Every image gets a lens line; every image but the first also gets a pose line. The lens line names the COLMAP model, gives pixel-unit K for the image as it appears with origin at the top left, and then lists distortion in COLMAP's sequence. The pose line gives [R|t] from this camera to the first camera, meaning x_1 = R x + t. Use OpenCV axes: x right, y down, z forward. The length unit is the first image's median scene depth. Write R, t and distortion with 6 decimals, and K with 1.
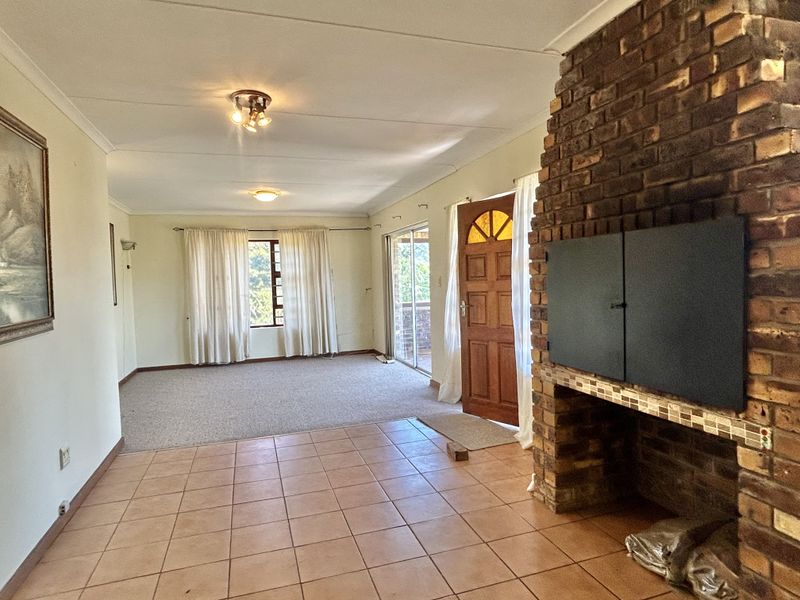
lens RADIAL K [[469.8, 0, 400.9], [0, 469.8, 299.9], [0, 0, 1]] dist [0.001725, 0.000645]
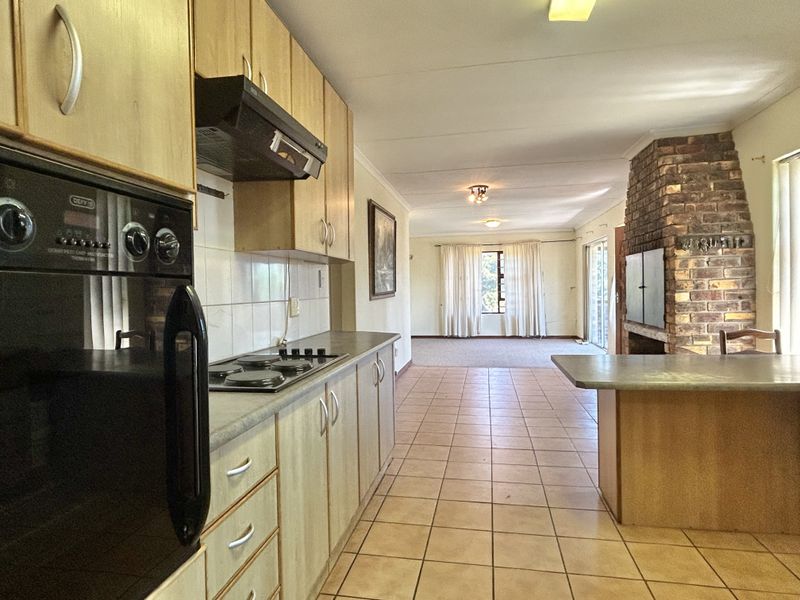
lens RADIAL K [[469.8, 0, 400.3], [0, 469.8, 298.7], [0, 0, 1]] dist [0.001725, 0.000645]
pose [[0.877387, 0.024227, -0.479171, 0.142928], [-0.029801, 0.999548, -0.004028, 0.027847], [0.478857, 0.017814, 0.877712, -0.364188]]
